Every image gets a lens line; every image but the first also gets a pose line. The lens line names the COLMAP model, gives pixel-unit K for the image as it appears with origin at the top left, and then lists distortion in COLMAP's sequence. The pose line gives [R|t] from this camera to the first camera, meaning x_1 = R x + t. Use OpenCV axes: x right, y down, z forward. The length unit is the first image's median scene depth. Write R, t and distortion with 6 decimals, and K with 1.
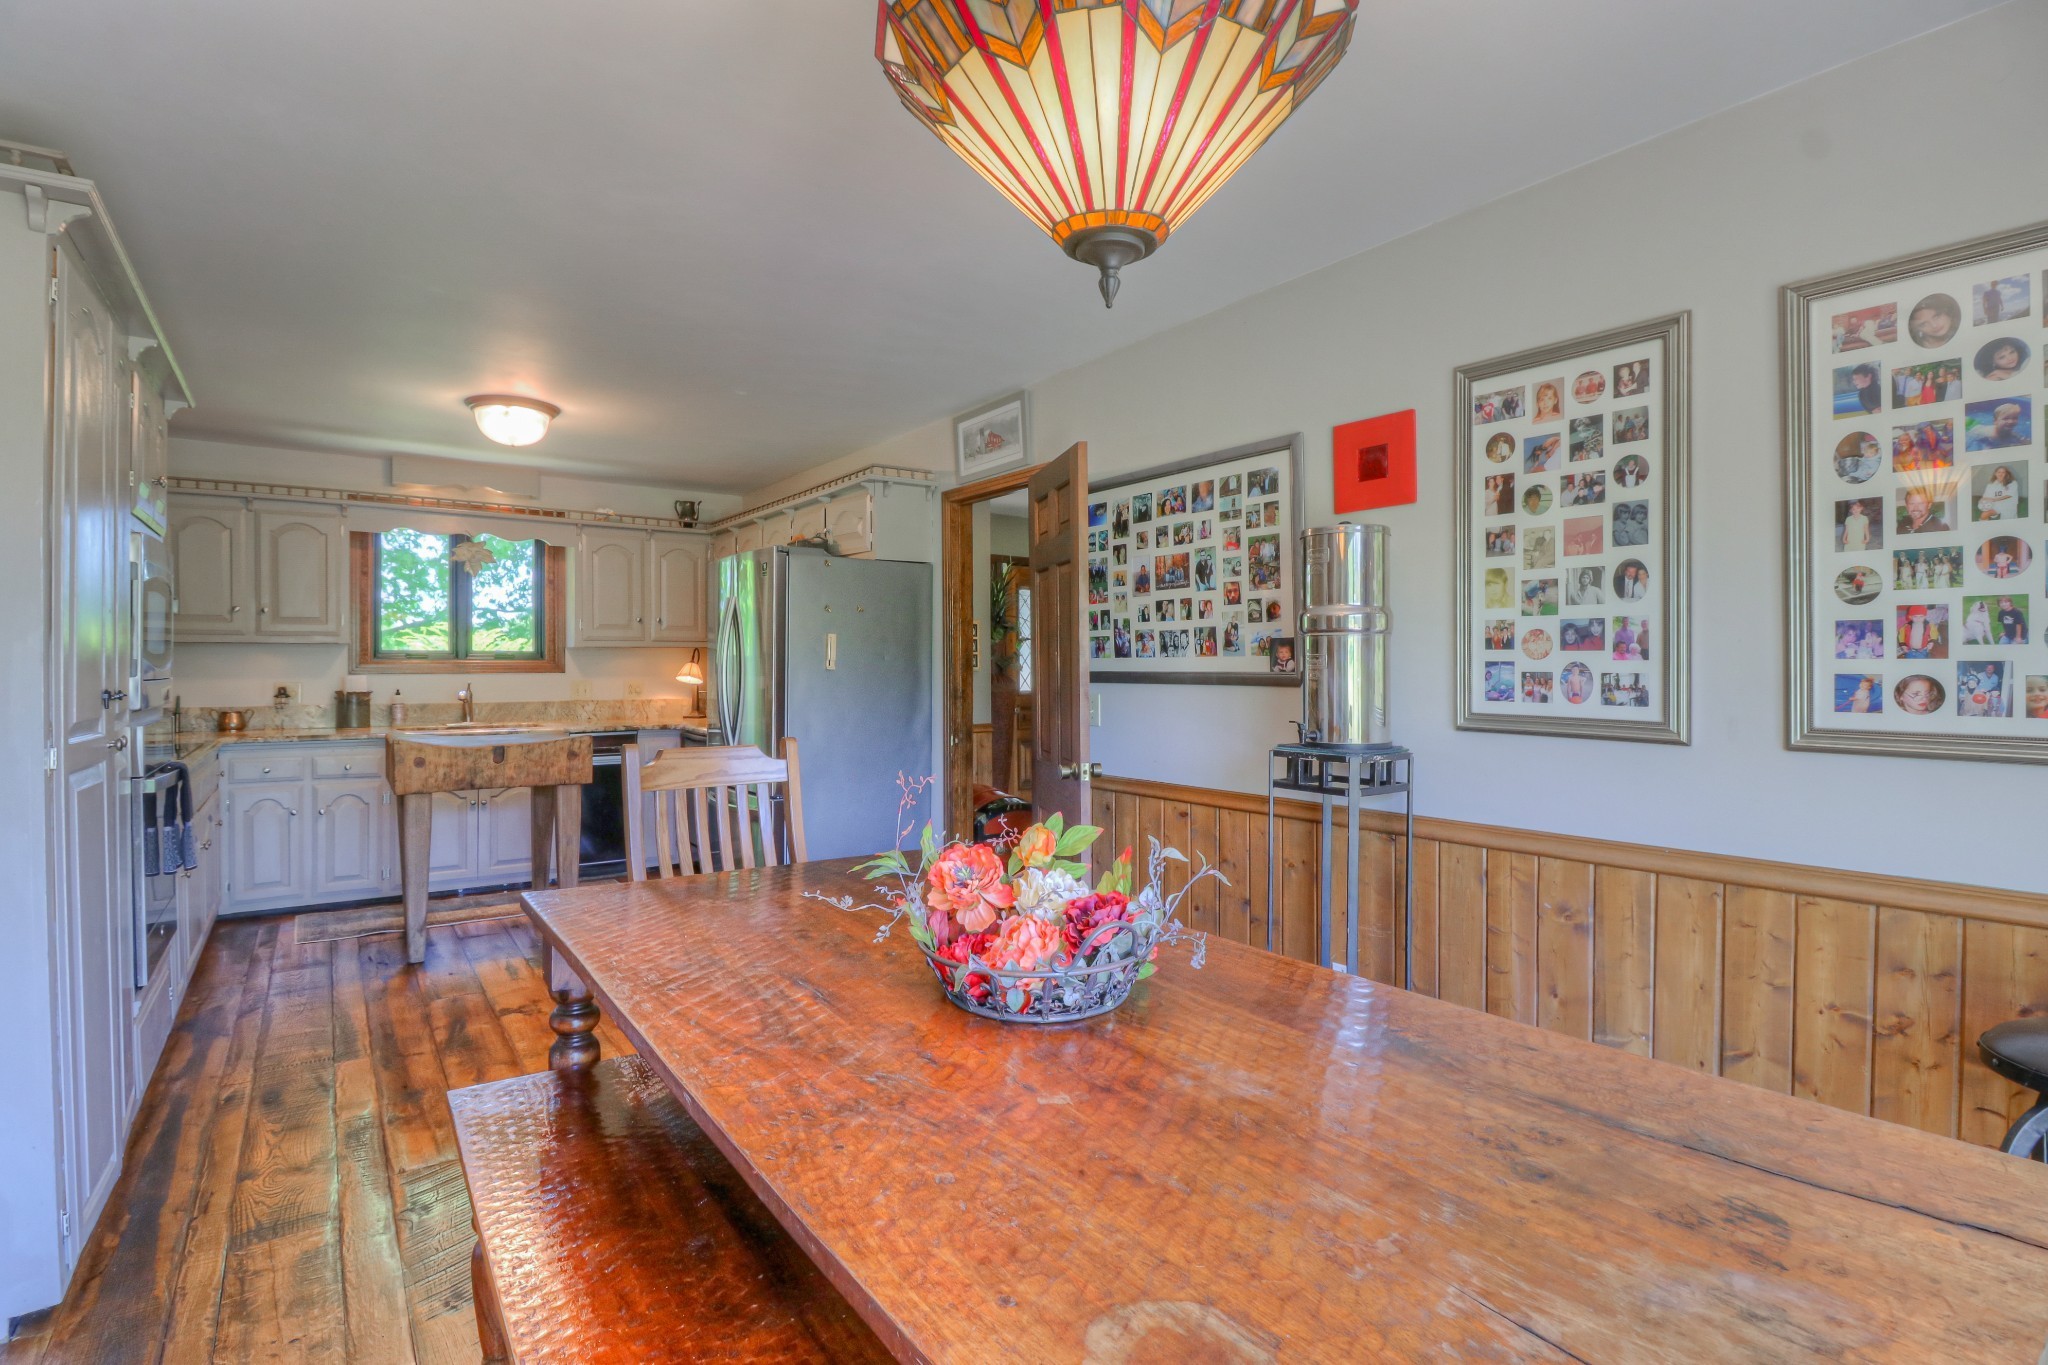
lens RADIAL K [[979.5, 0, 1019.9], [0, 979.5, 673.8], [0, 0, 1]] dist [-0.023691, -0.001066]
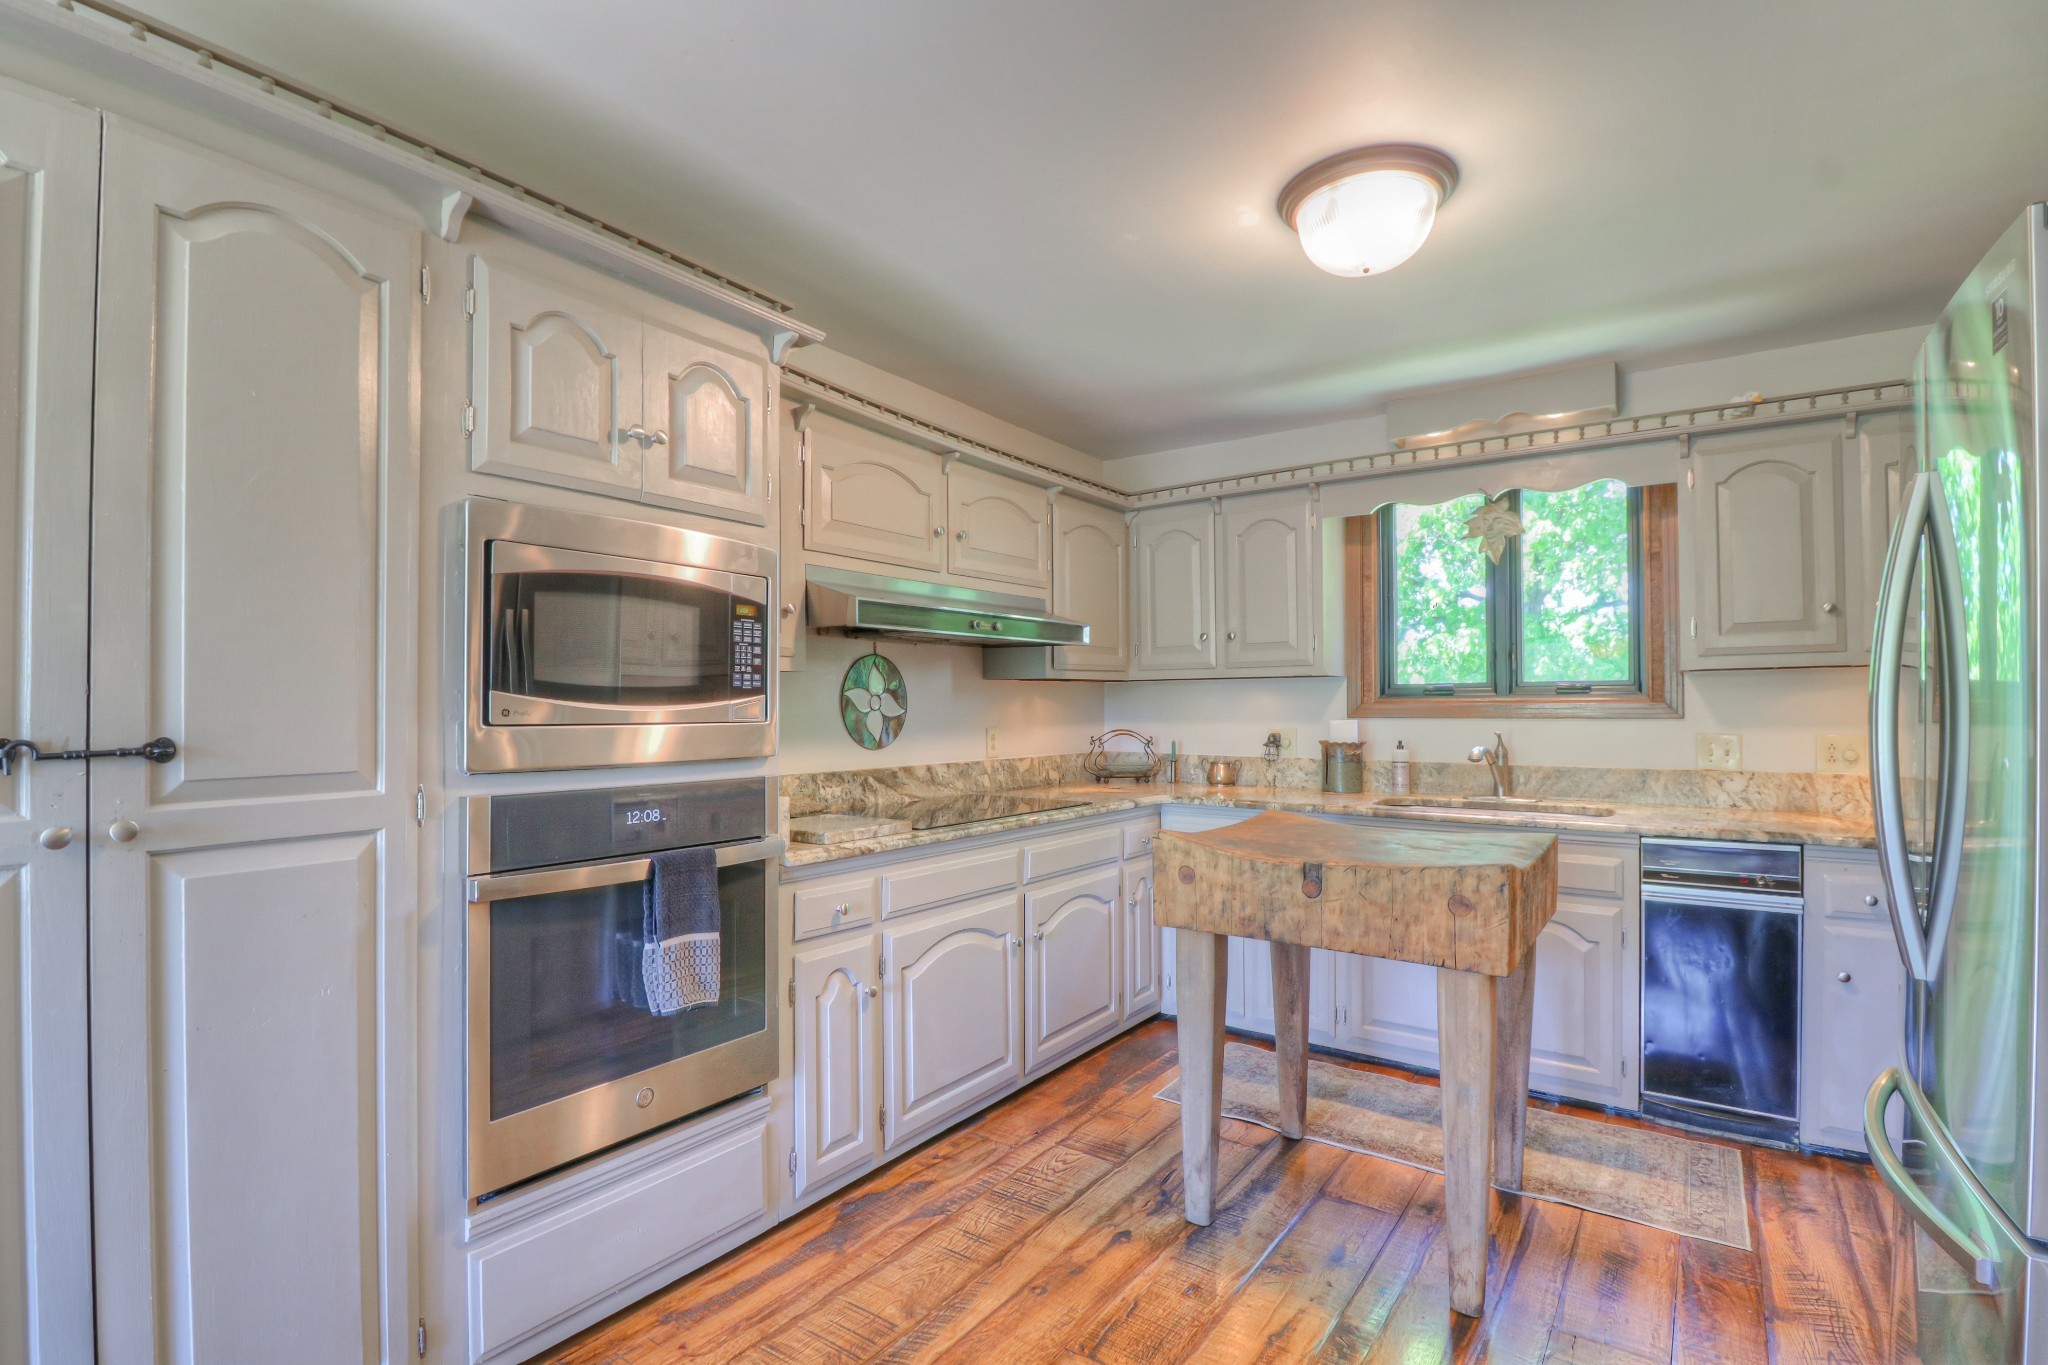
lens RADIAL K [[979.5, 0, 1014.3], [0, 979.5, 692.8], [0, 0, 1]] dist [-0.023691, -0.001066]
pose [[0.318232, -0.015167, -0.947891, -0.082982], [-0.008139, 0.999791, -0.018729, -0.002101], [0.947978, 0.013675, 0.318042, 0.534000]]
